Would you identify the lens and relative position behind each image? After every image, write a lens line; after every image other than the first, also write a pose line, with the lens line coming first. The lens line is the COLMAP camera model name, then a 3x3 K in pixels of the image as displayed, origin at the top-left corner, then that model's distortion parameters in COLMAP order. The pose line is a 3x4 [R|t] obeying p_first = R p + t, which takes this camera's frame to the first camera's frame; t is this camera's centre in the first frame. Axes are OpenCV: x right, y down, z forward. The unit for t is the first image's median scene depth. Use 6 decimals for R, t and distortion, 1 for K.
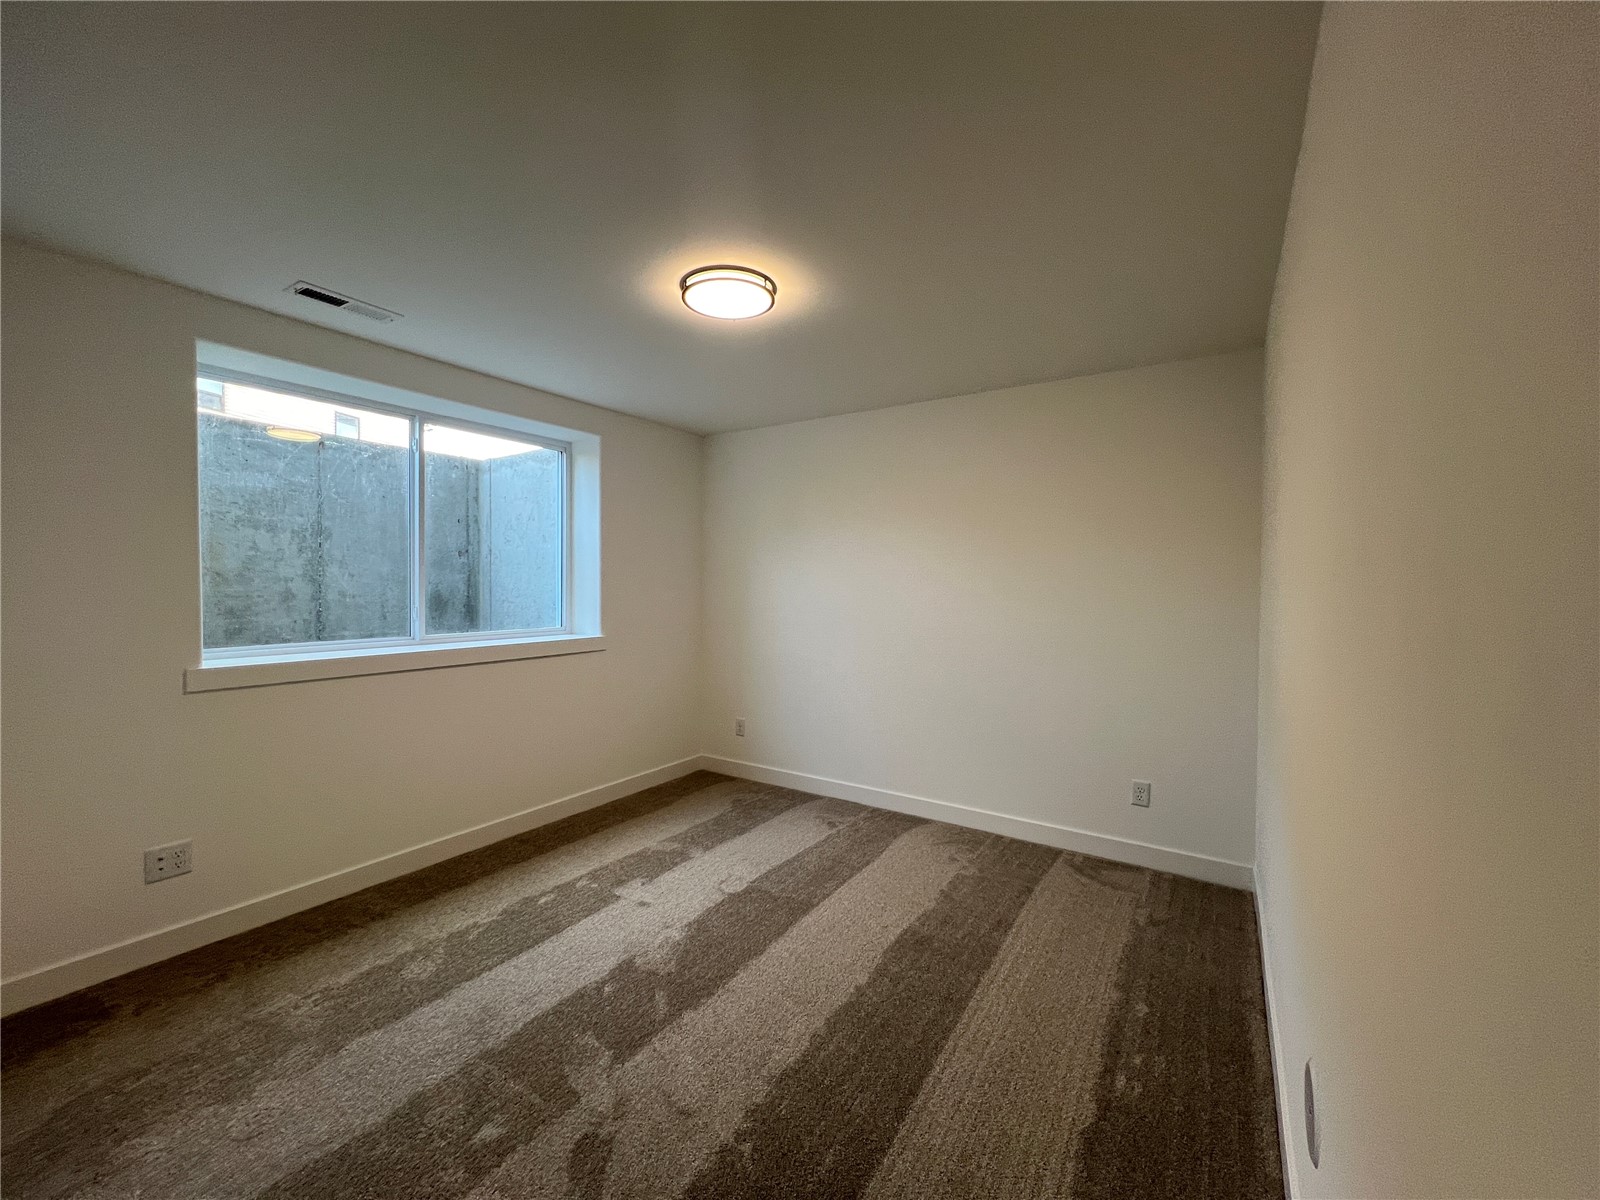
lens RADIAL K [[644.1, 0, 791.2], [0, 644.1, 605.2], [0, 0, 1]] dist [-0.001962, -0.000037]
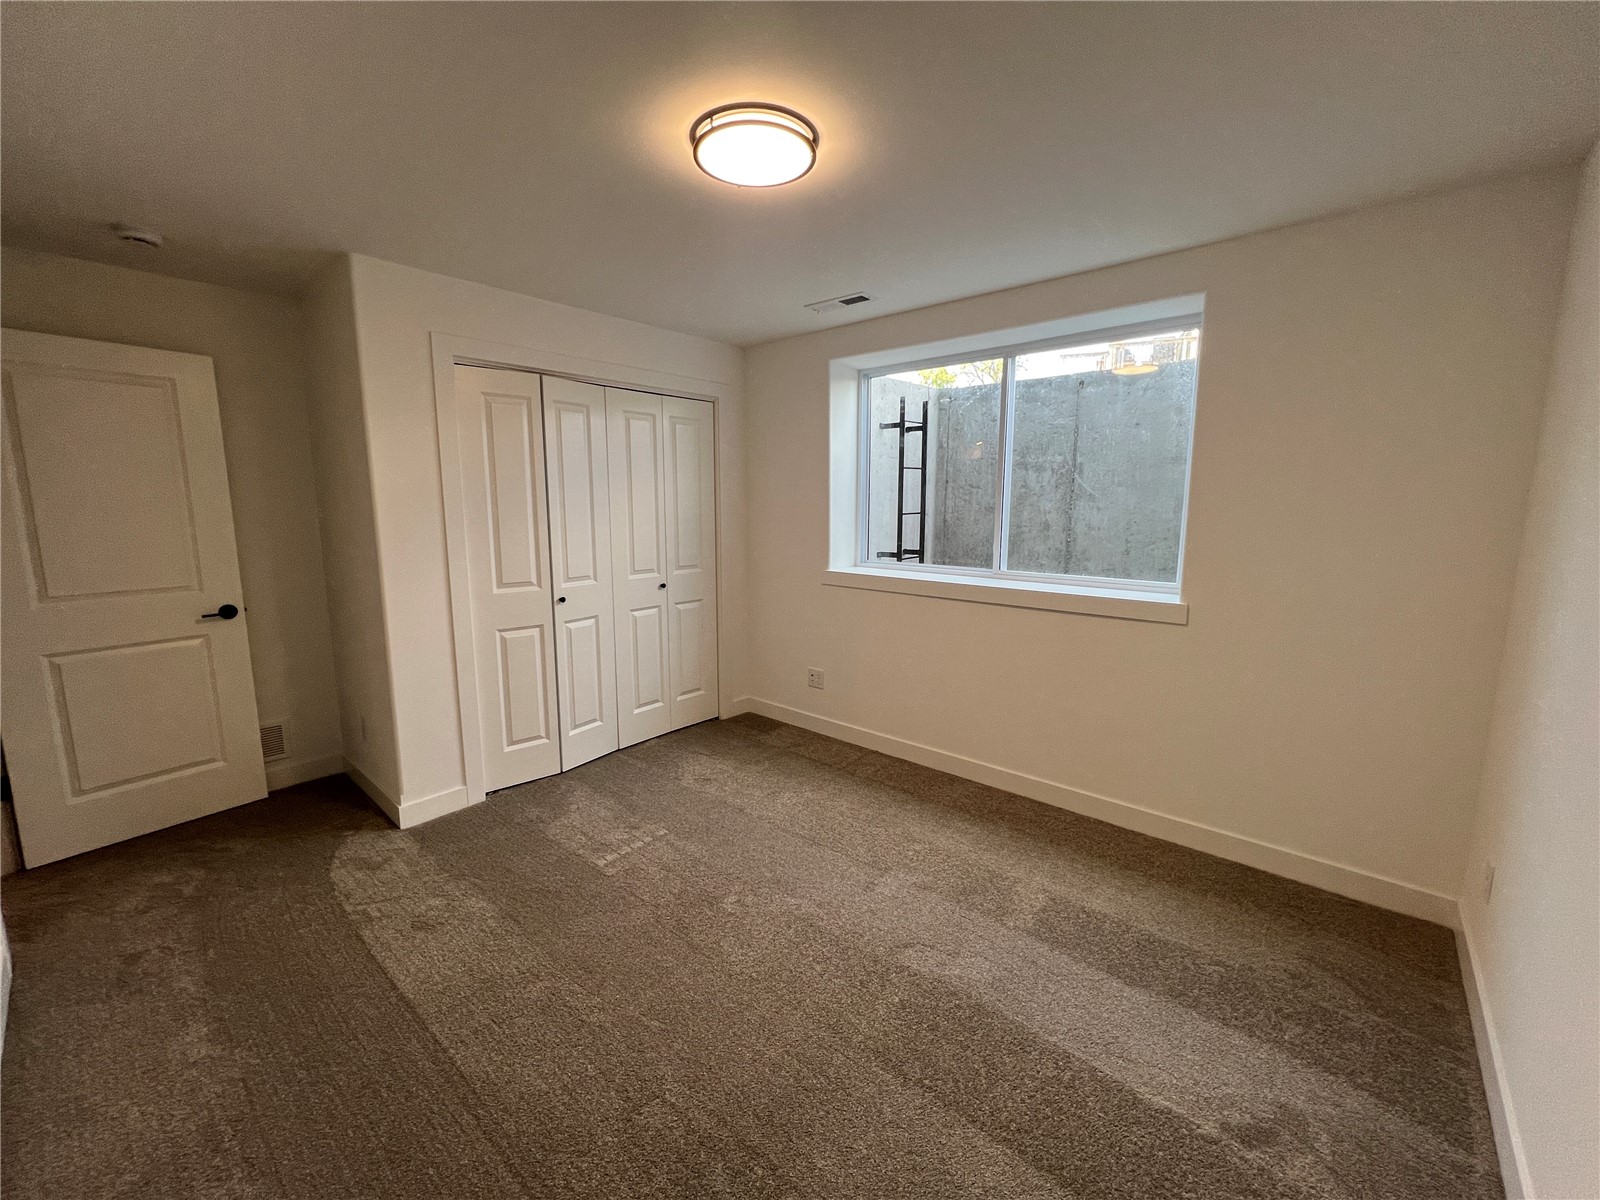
lens RADIAL K [[644.1, 0, 796.6], [0, 644.1, 598.3], [0, 0, 1]] dist [-0.001962, -0.000037]
pose [[-0.144849, 0.143489, -0.978994, 0.456887], [-0.034696, 0.988084, 0.149955, -0.046963], [0.988845, 0.055688, -0.138144, 0.752407]]
